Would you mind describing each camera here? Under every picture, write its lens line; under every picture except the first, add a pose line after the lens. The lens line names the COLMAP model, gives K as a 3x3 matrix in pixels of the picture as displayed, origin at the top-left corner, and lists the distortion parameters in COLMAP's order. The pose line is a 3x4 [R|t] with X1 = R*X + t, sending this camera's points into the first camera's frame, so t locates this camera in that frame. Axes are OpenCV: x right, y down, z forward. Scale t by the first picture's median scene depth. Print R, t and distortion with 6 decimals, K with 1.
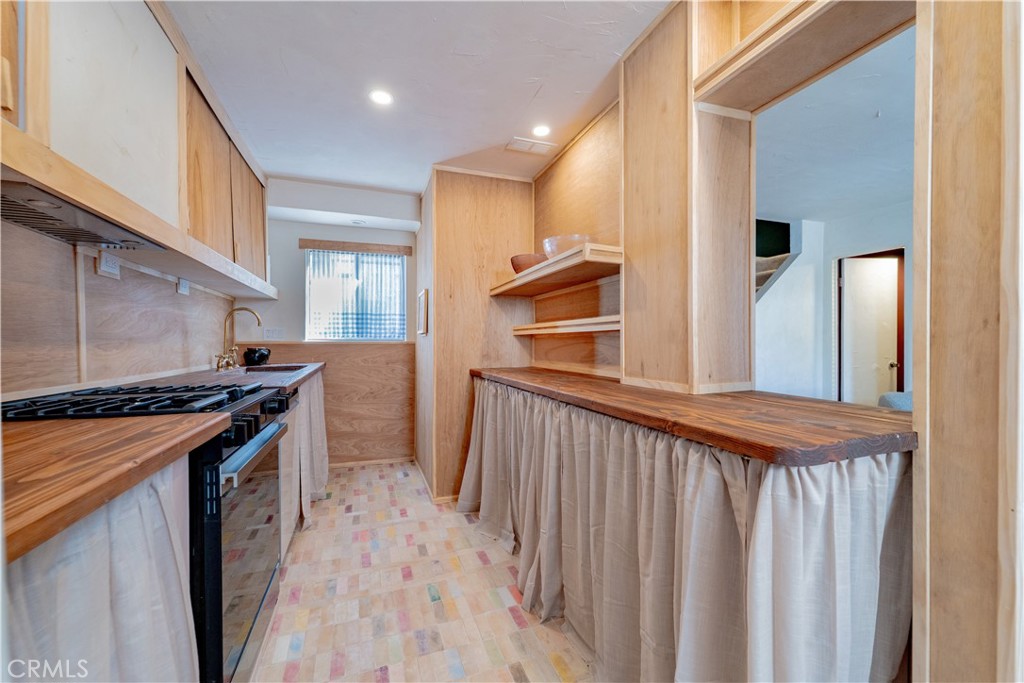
lens RADIAL K [[411.4, 0, 508.7], [0, 411.4, 343.0], [0, 0, 1]] dist [0.004053, -0.002937]
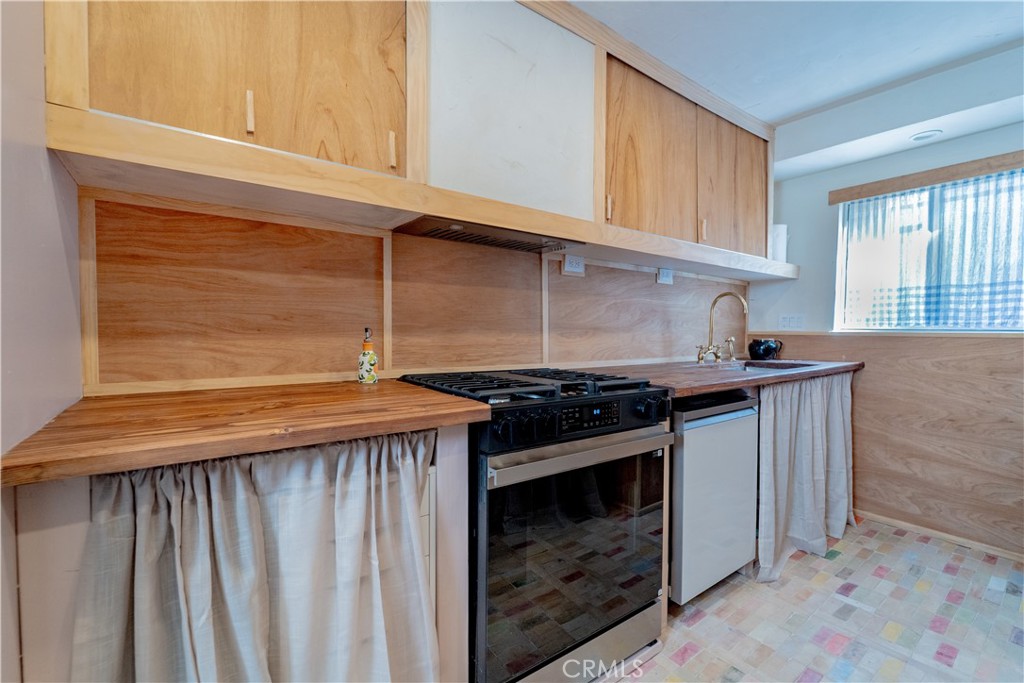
lens RADIAL K [[438.9, 0, 505.2], [0, 438.9, 343.1], [0, 0, 1]] dist [0.003657, -0.001121]
pose [[0.285629, 0.032159, -0.957800, 0.117765], [-0.010020, 0.999482, 0.030570, -0.002683], [0.958288, 0.000866, 0.285804, 0.296048]]
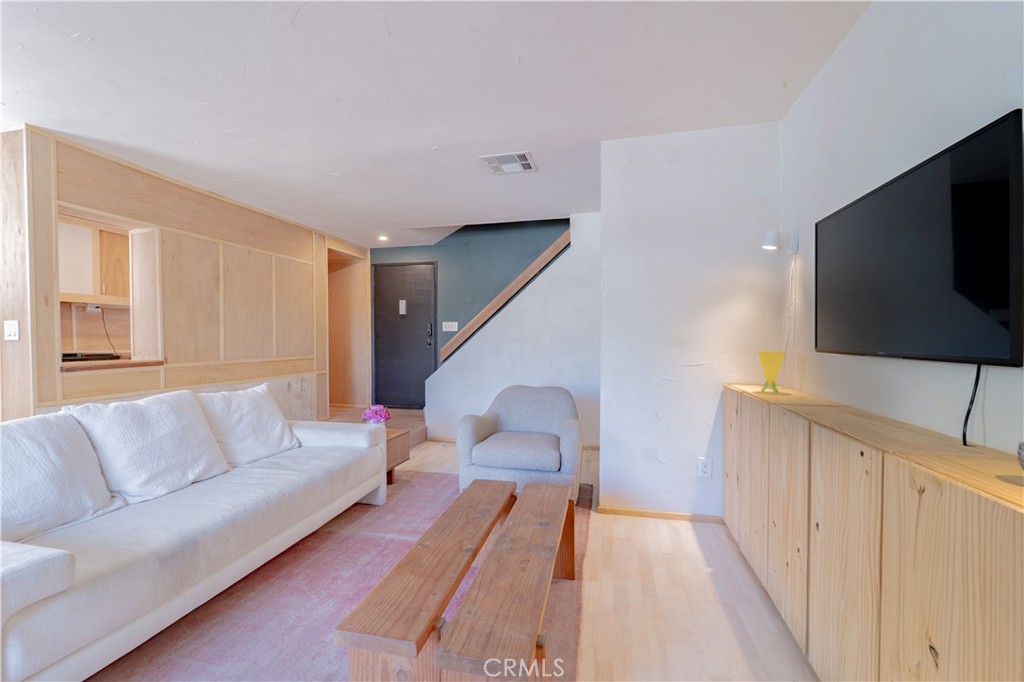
lens RADIAL K [[411.4, 0, 512.9], [0, 411.4, 342.2], [0, 0, 1]] dist [0.004053, -0.002937]
pose [[0.853738, 0.006552, -0.520662, 1.800806], [0.002891, 0.999846, 0.017321, -0.003125], [0.520695, -0.016293, 0.853587, 0.081666]]
